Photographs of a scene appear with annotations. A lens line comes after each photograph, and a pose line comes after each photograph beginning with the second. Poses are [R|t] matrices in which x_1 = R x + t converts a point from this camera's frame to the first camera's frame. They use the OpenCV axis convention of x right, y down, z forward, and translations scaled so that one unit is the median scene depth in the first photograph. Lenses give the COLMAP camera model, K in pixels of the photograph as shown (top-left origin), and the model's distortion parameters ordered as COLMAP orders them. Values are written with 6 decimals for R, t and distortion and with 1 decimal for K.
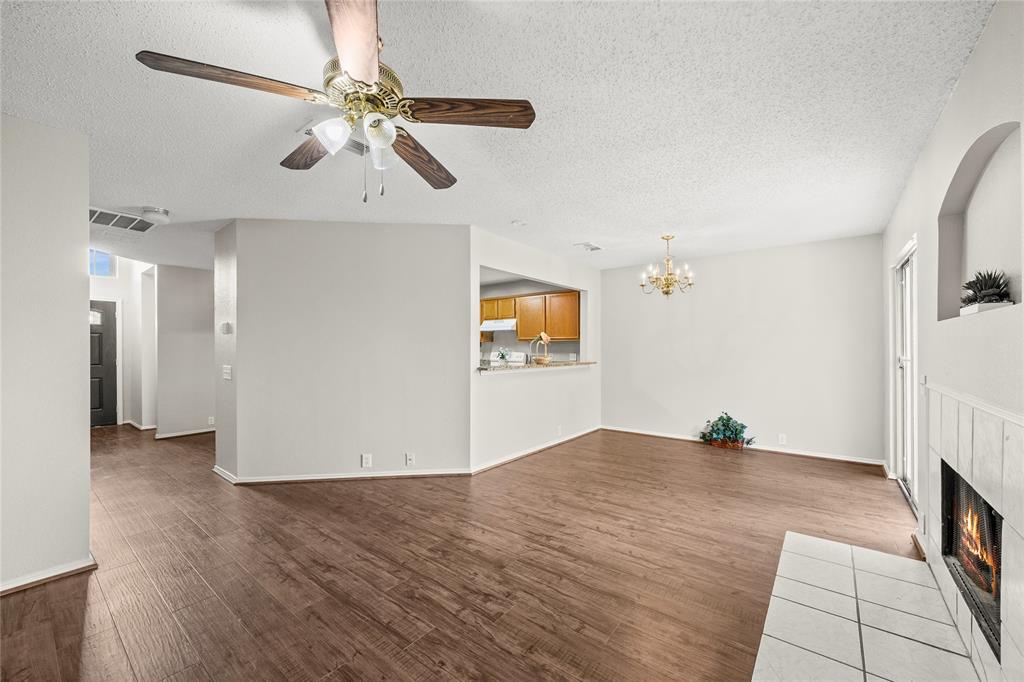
lens RADIAL K [[399.3, 0, 522.9], [0, 399.3, 348.2], [0, 0, 1]] dist [-0.004079, 0.000397]
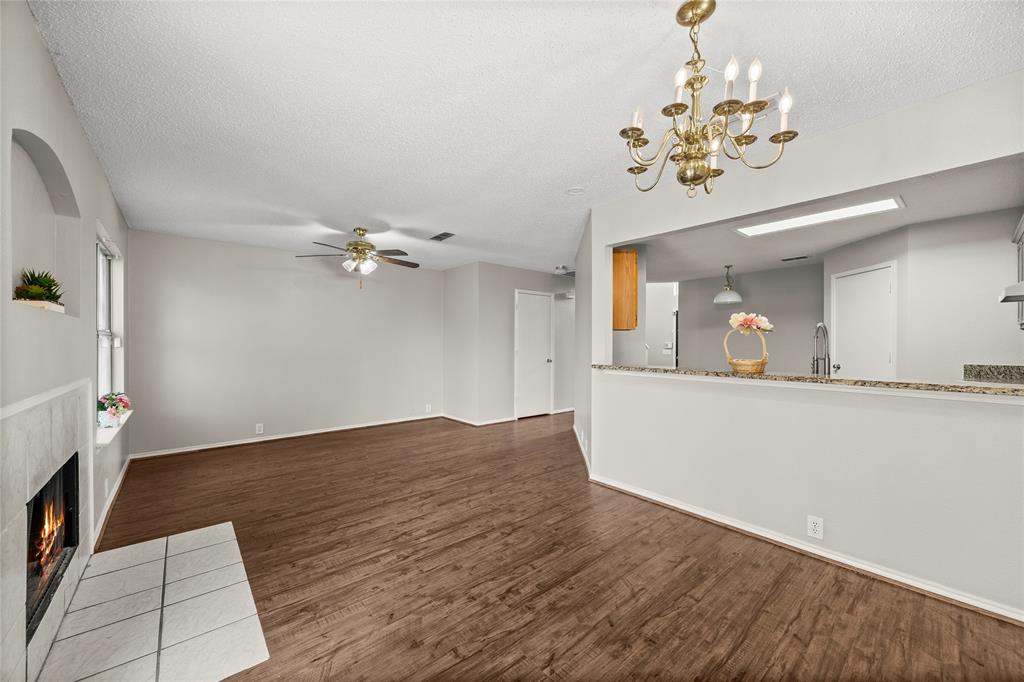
lens RADIAL K [[399.3, 0, 516.7], [0, 399.3, 340.3], [0, 0, 1]] dist [-0.004079, 0.000397]
pose [[-0.215648, -0.002318, -0.976468, 1.138086], [0.002508, 0.999993, -0.002927, -0.004766], [0.976468, -0.003080, -0.215640, 1.459972]]
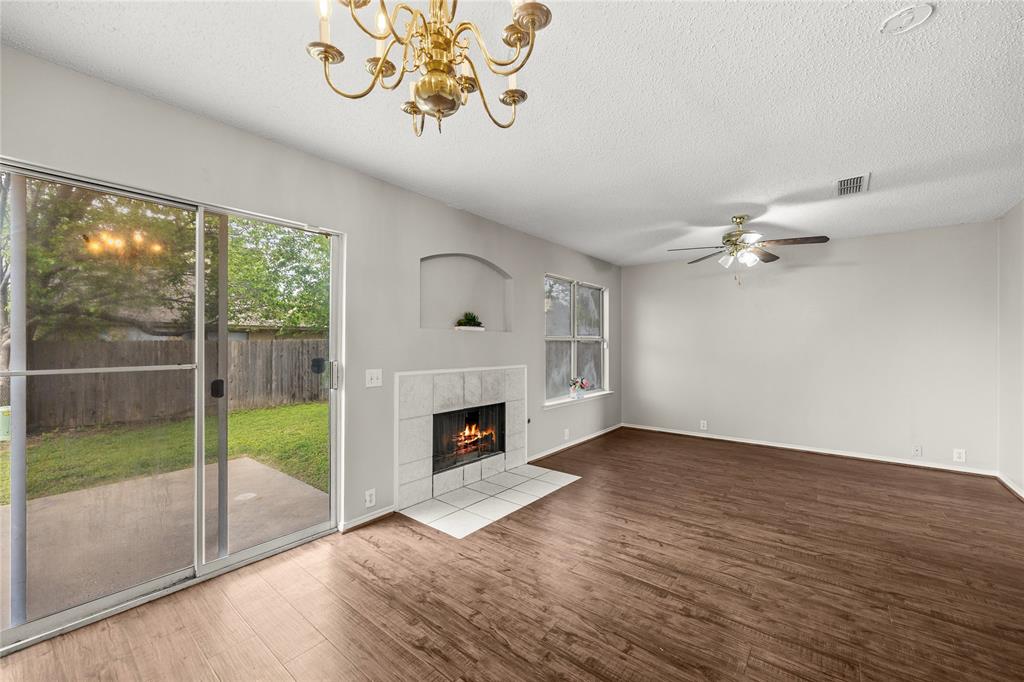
lens RADIAL K [[399.3, 0, 509.3], [0, 399.3, 344.1], [0, 0, 1]] dist [-0.004079, 0.000397]
pose [[-0.998869, 0.001876, 0.047508, 0.489492], [0.001733, 0.999994, -0.003047, -0.006023], [-0.047513, -0.002961, -0.998866, 1.924874]]
